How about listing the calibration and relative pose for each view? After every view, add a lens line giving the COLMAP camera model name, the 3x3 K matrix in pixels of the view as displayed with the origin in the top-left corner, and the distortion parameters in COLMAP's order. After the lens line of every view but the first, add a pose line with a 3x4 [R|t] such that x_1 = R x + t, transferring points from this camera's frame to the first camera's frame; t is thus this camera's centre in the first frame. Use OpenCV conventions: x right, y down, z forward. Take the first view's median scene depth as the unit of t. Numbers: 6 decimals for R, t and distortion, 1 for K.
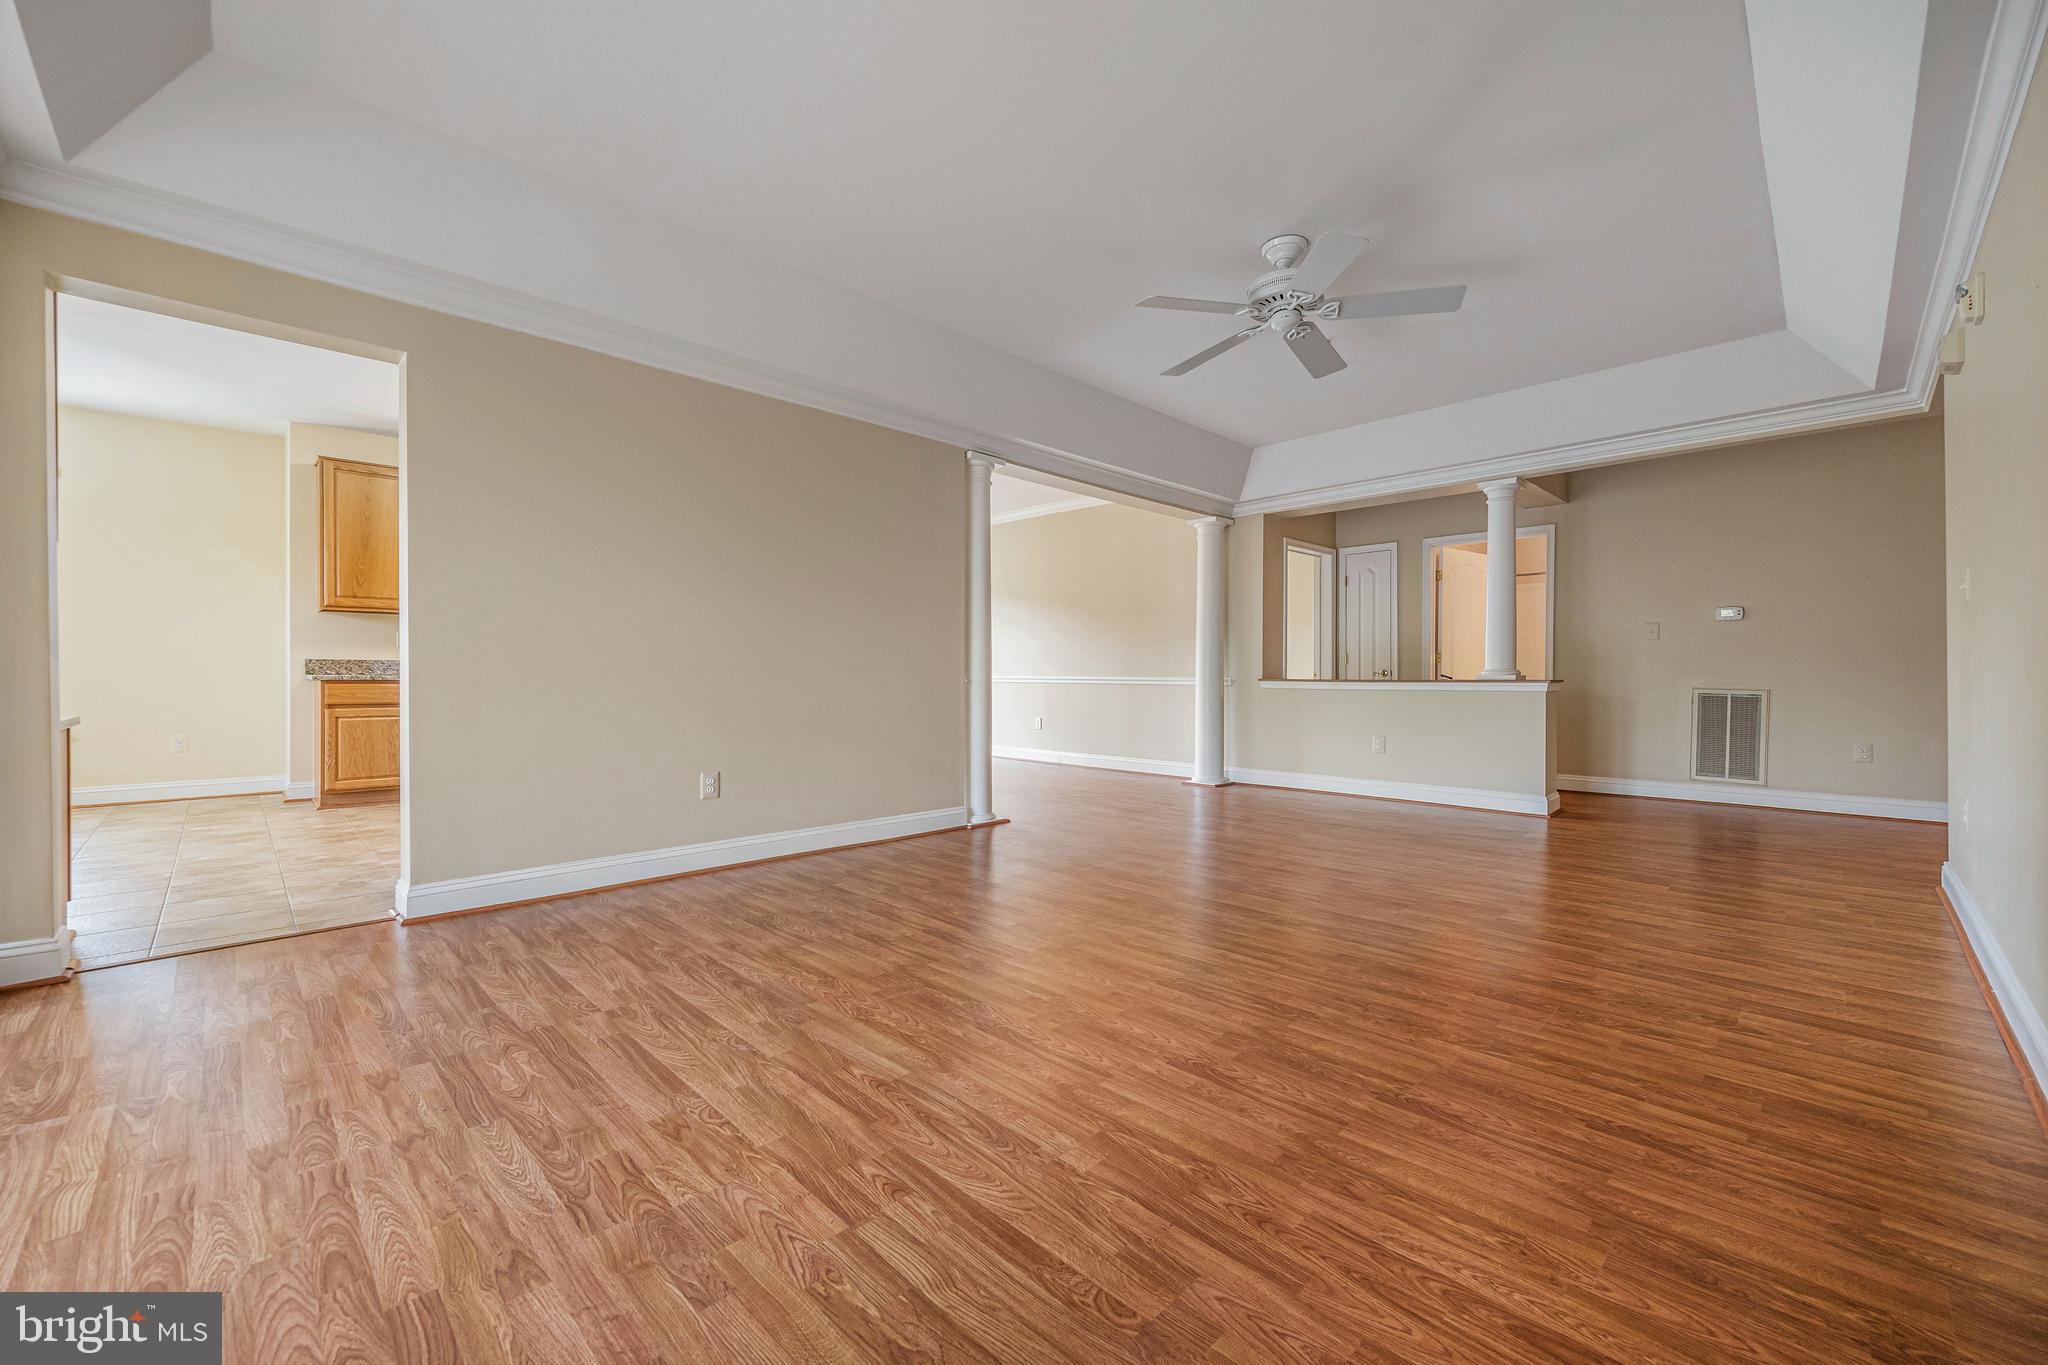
lens RADIAL K [[808.9, 0, 1016.5], [0, 808.9, 682.3], [0, 0, 1]] dist [0.000812, 0.000270]
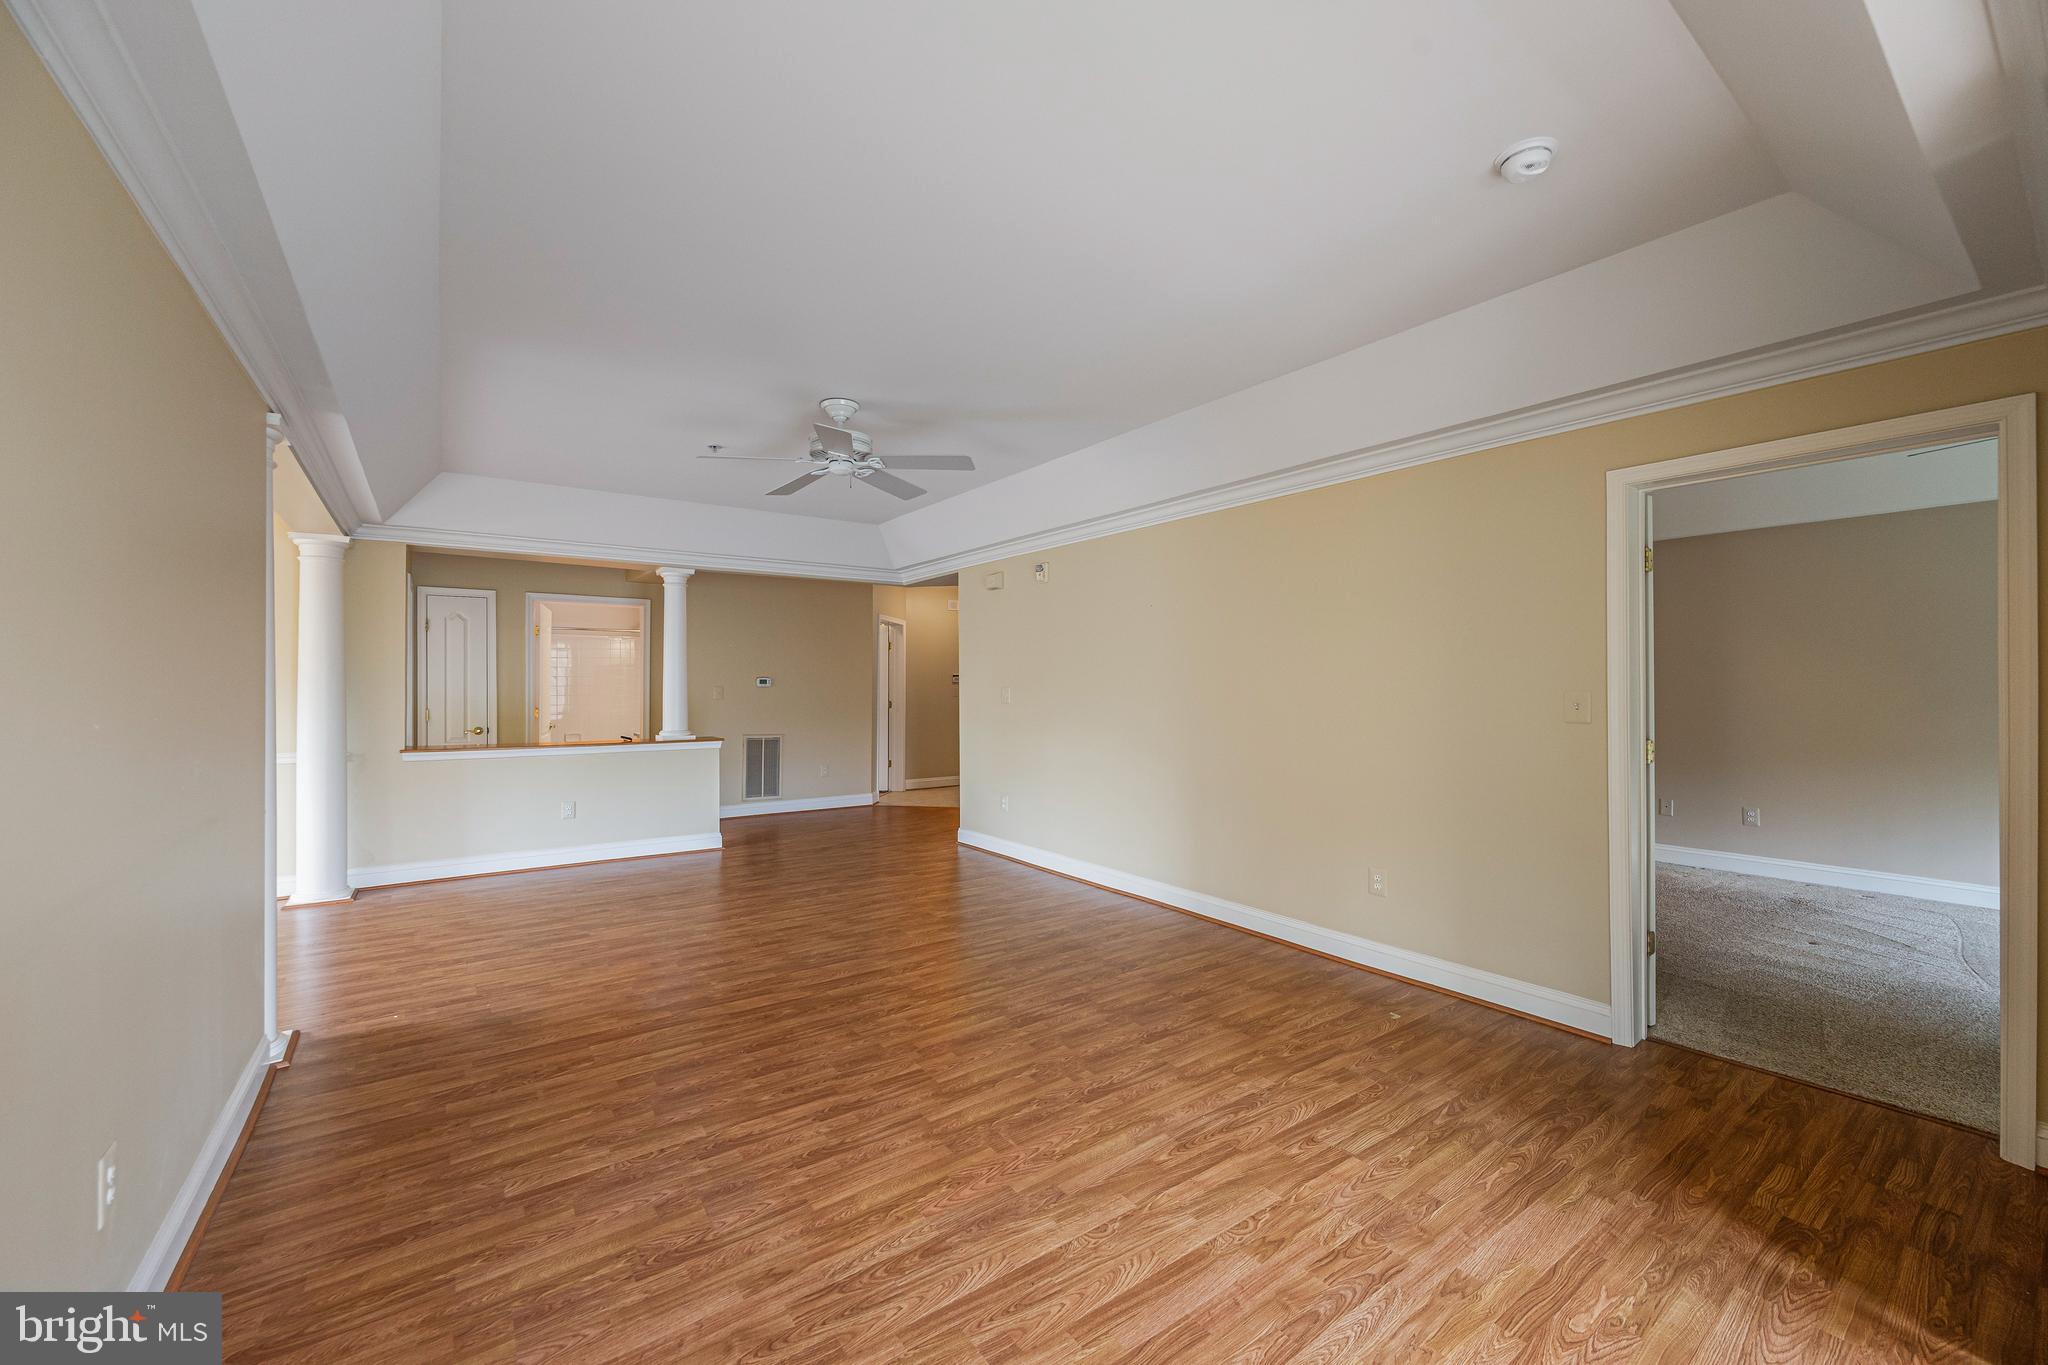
lens RADIAL K [[808.9, 0, 1016.5], [0, 808.9, 682.3], [0, 0, 1]] dist [0.000812, 0.000270]
pose [[0.156839, 0.003613, 0.987618, -1.408155], [0.007105, 0.999963, -0.004786, -0.224503], [-0.987599, 0.007768, 0.156807, 1.002707]]
